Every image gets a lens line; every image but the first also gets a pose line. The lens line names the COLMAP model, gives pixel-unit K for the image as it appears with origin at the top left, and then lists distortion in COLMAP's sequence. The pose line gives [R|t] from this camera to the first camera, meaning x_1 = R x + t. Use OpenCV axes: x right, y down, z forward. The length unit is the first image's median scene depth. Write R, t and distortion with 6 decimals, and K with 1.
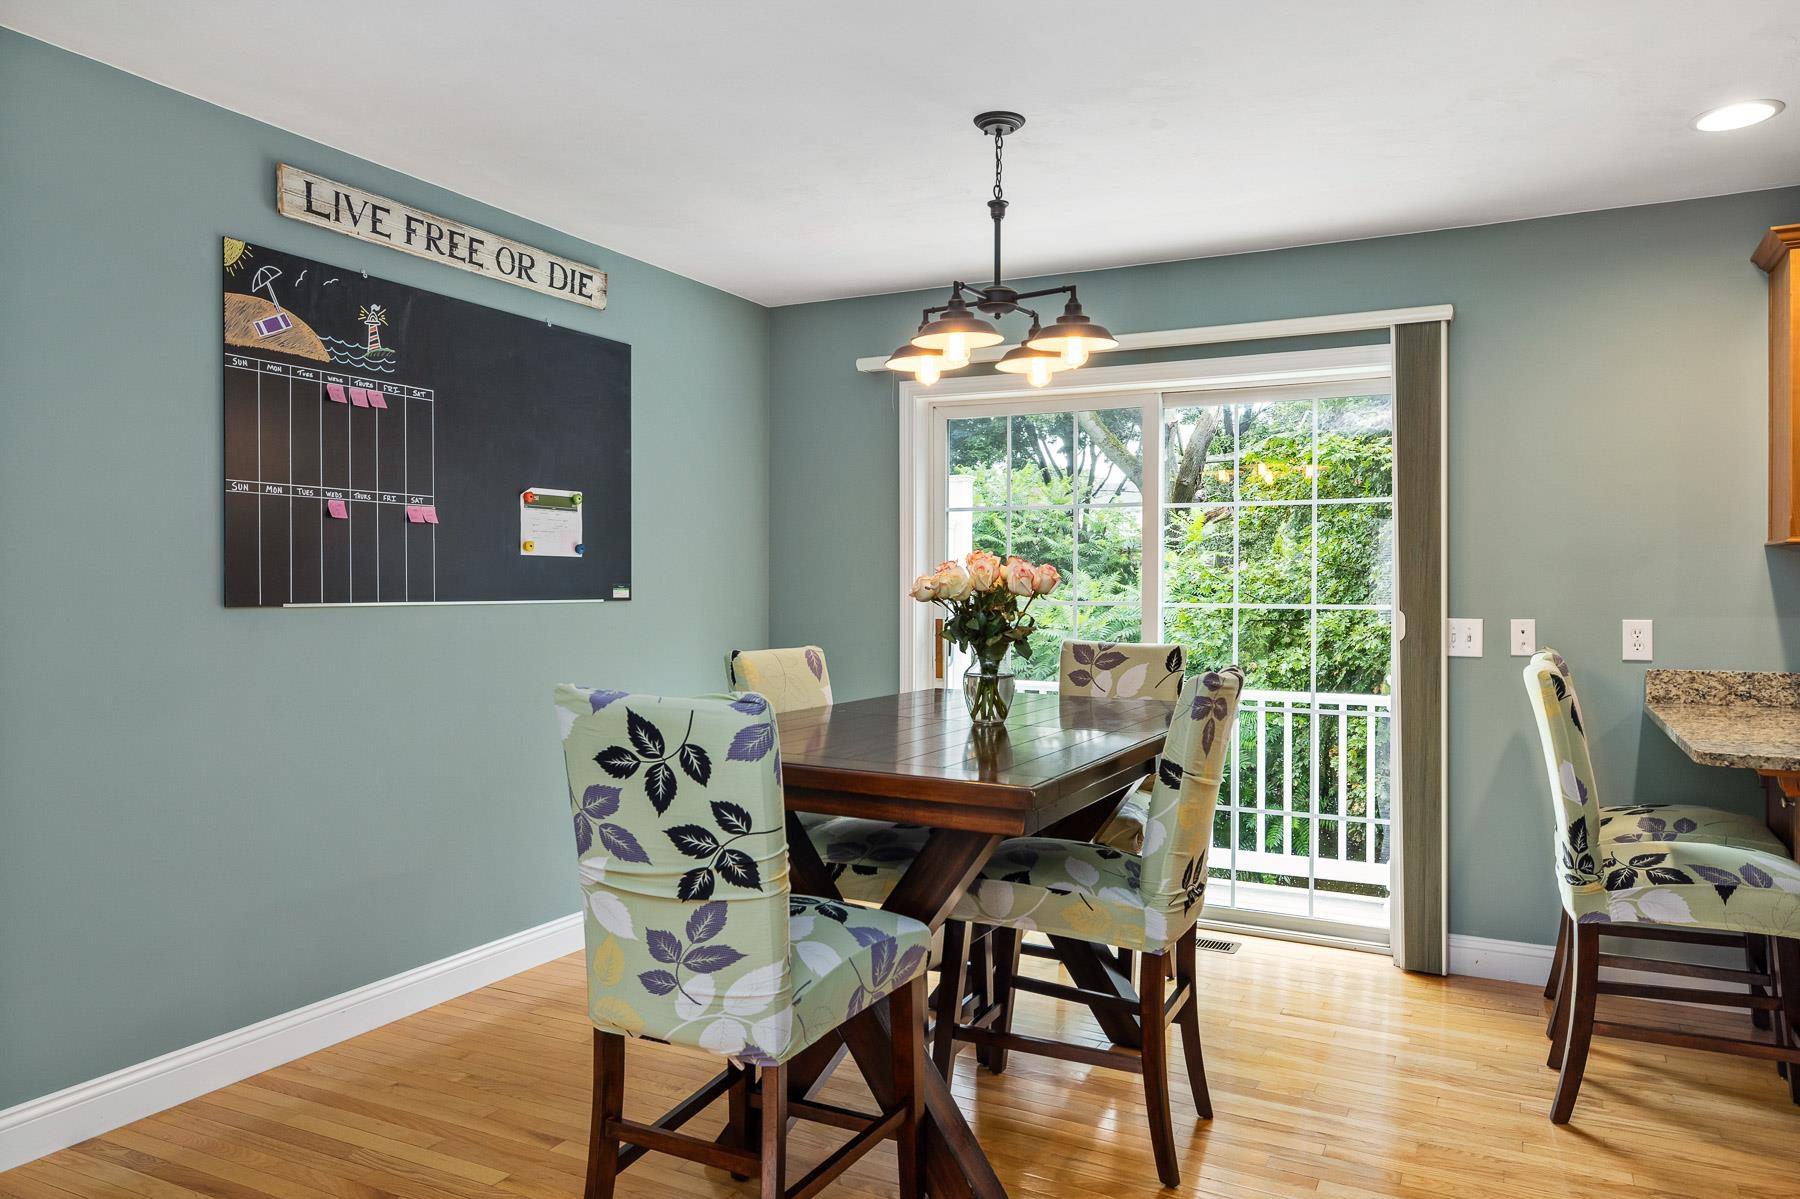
lens RADIAL K [[1208.6, 0, 900.0], [0, 1208.6, 602.3], [0, 0, 1]] dist [-0.004291, -0.002902]
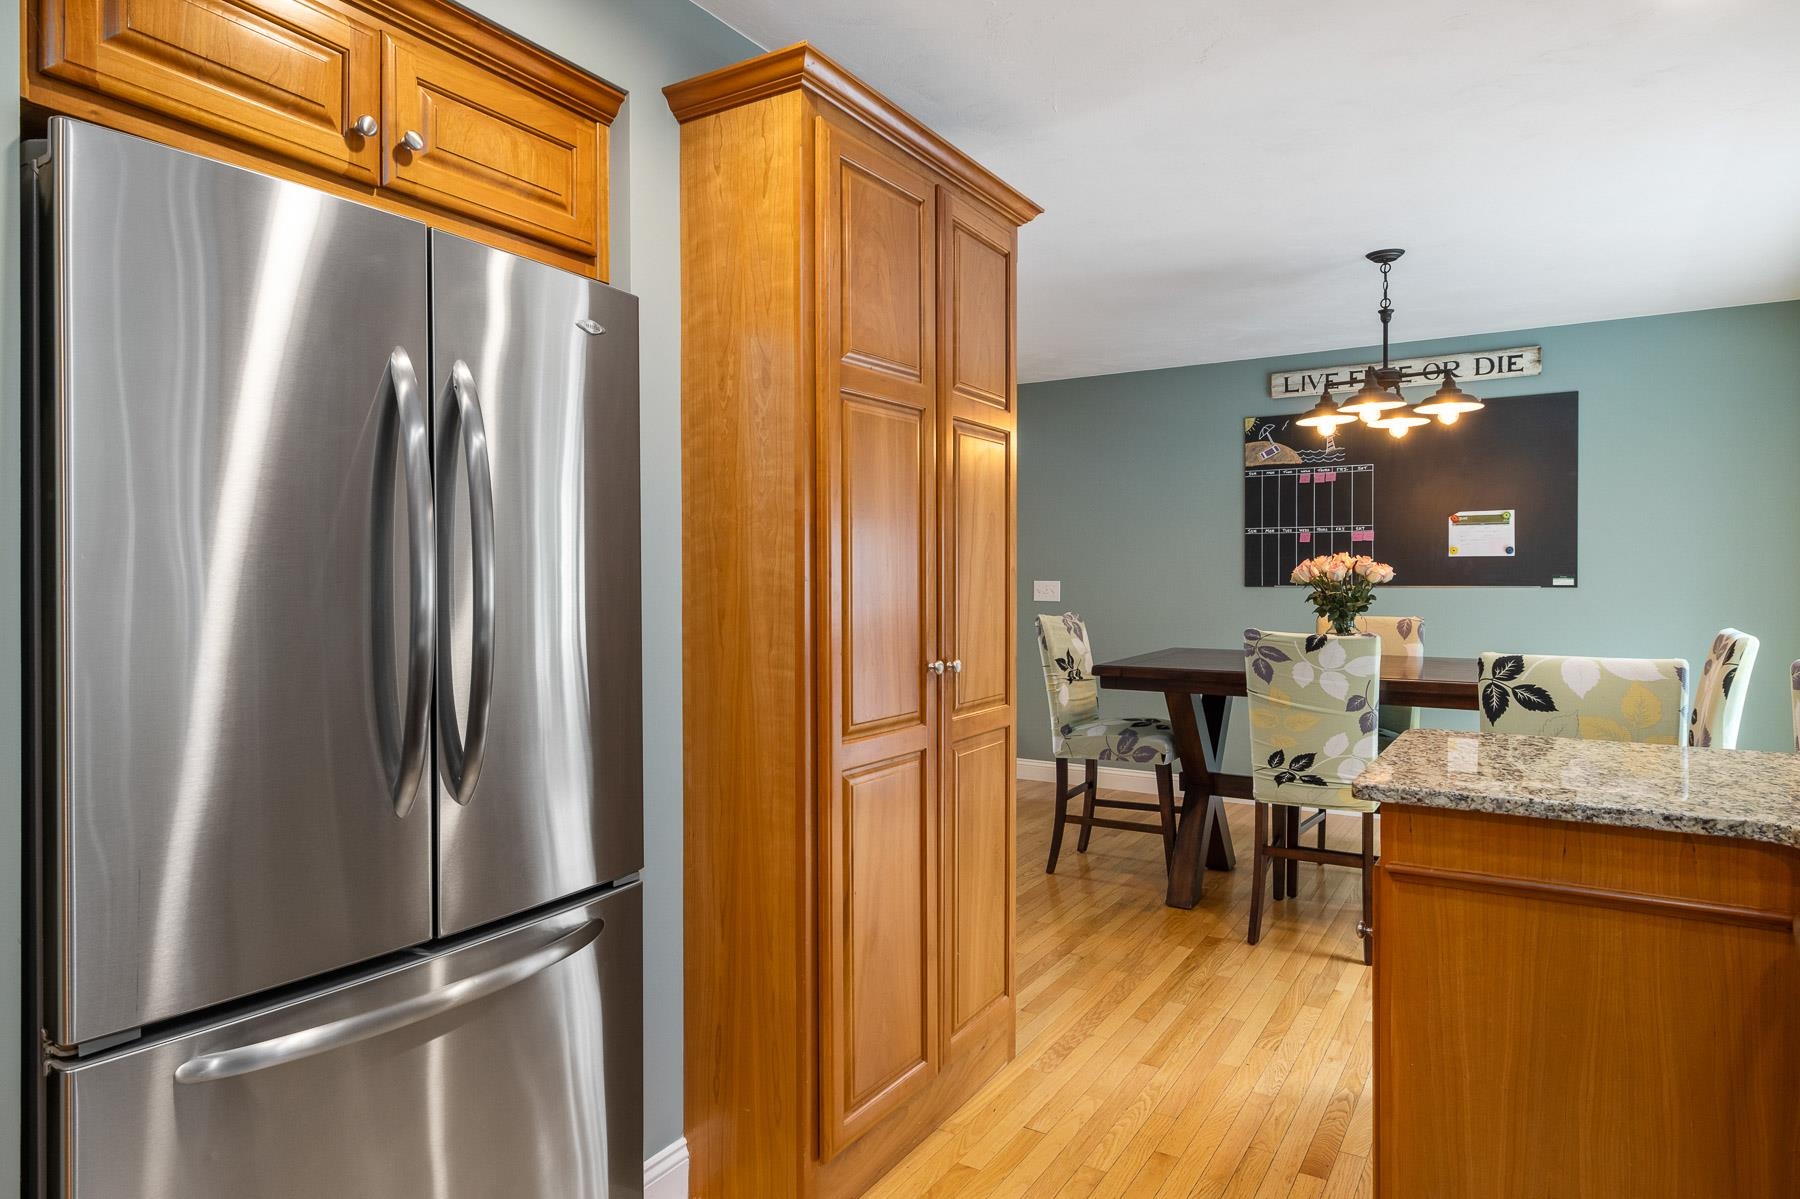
lens RADIAL K [[1043.4, 0, 897.4], [0, 1043.4, 589.8], [0, 0, 1]] dist [0.004728, -0.001615]
pose [[-0.078061, 0.009518, -0.996903, 1.265019], [-0.011997, 0.999873, 0.010485, -0.002345], [0.996876, 0.012778, -0.077937, 0.472641]]
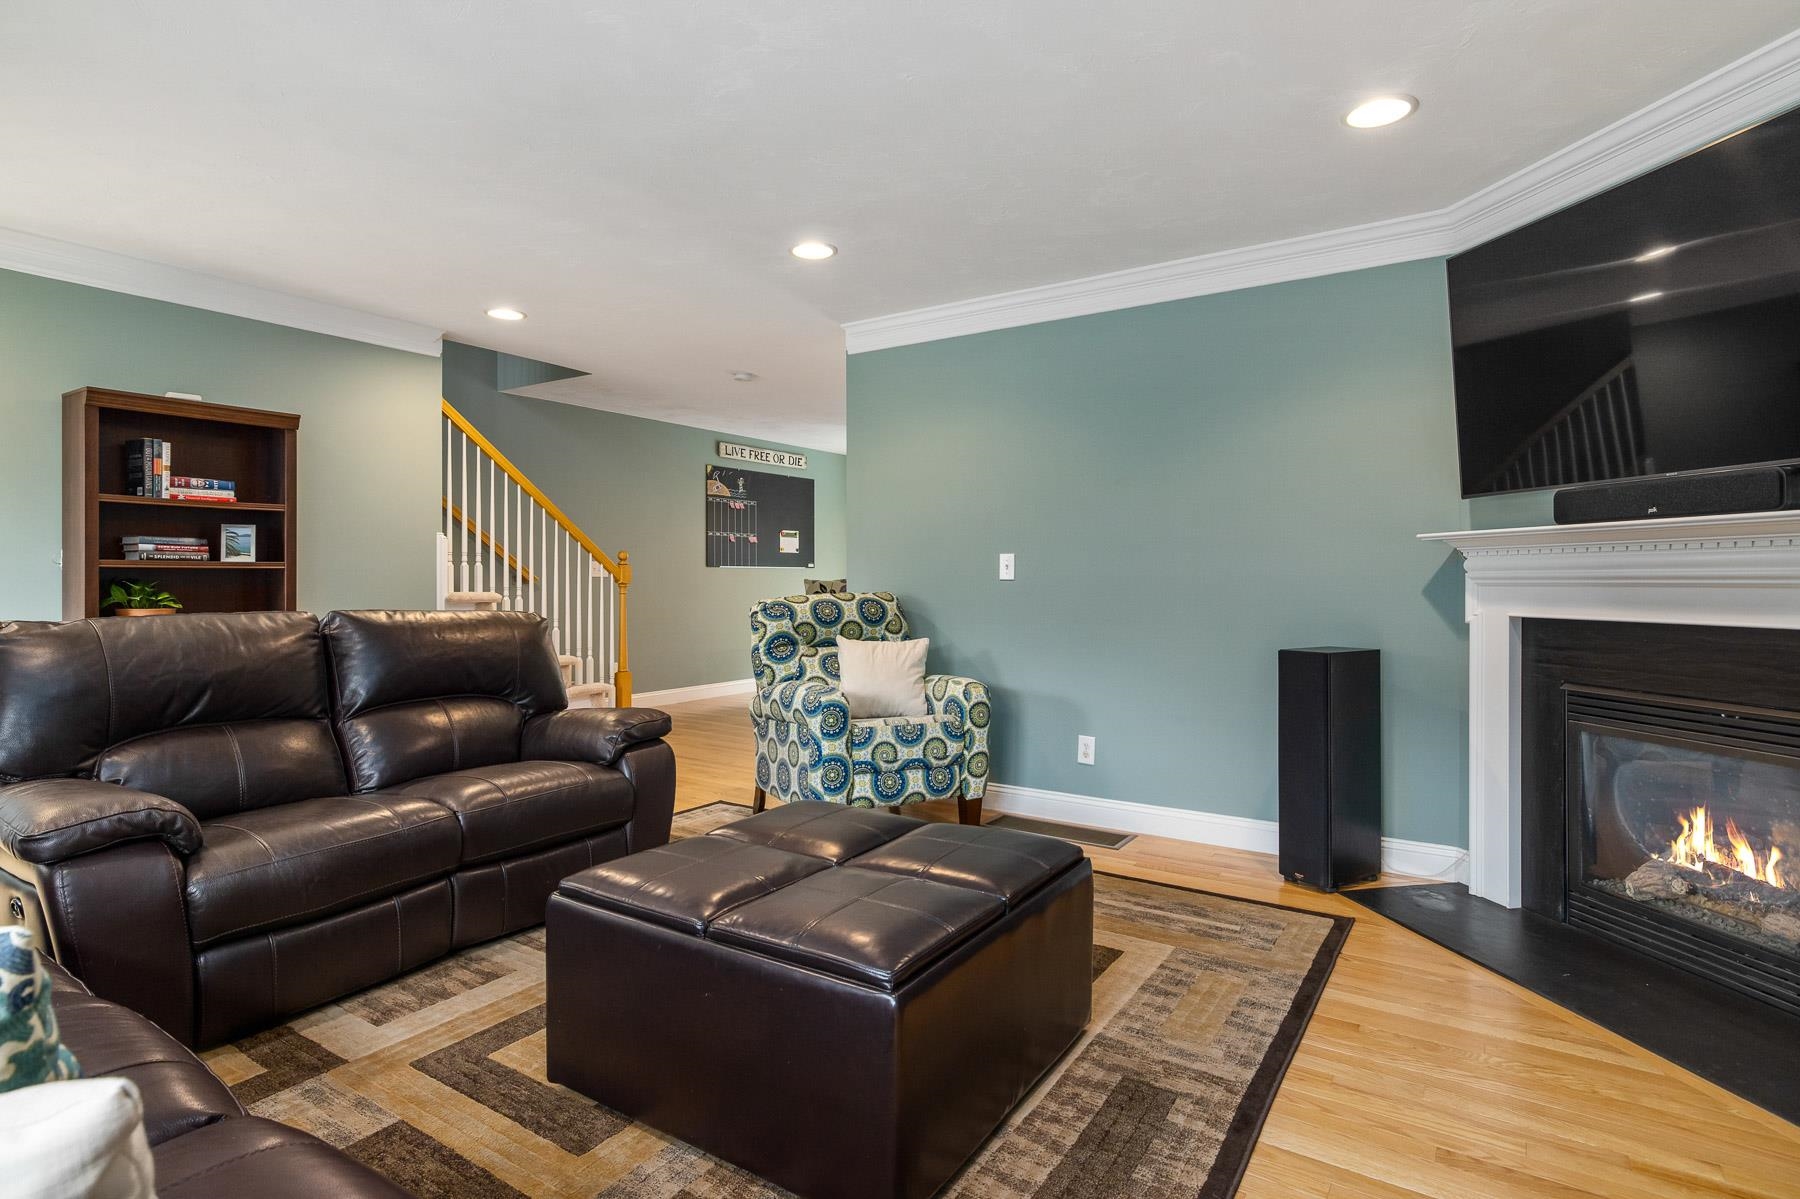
lens RADIAL K [[911.4, 0, 943.3], [0, 911.4, 567.1], [0, 0, 1]] dist [-0.014810, -0.003668]
pose [[0.998316, -0.000970, -0.058002, 0.281900], [-0.000350, 0.999741, -0.022746, 0.060999], [0.058009, 0.022728, 0.998057, -1.539635]]
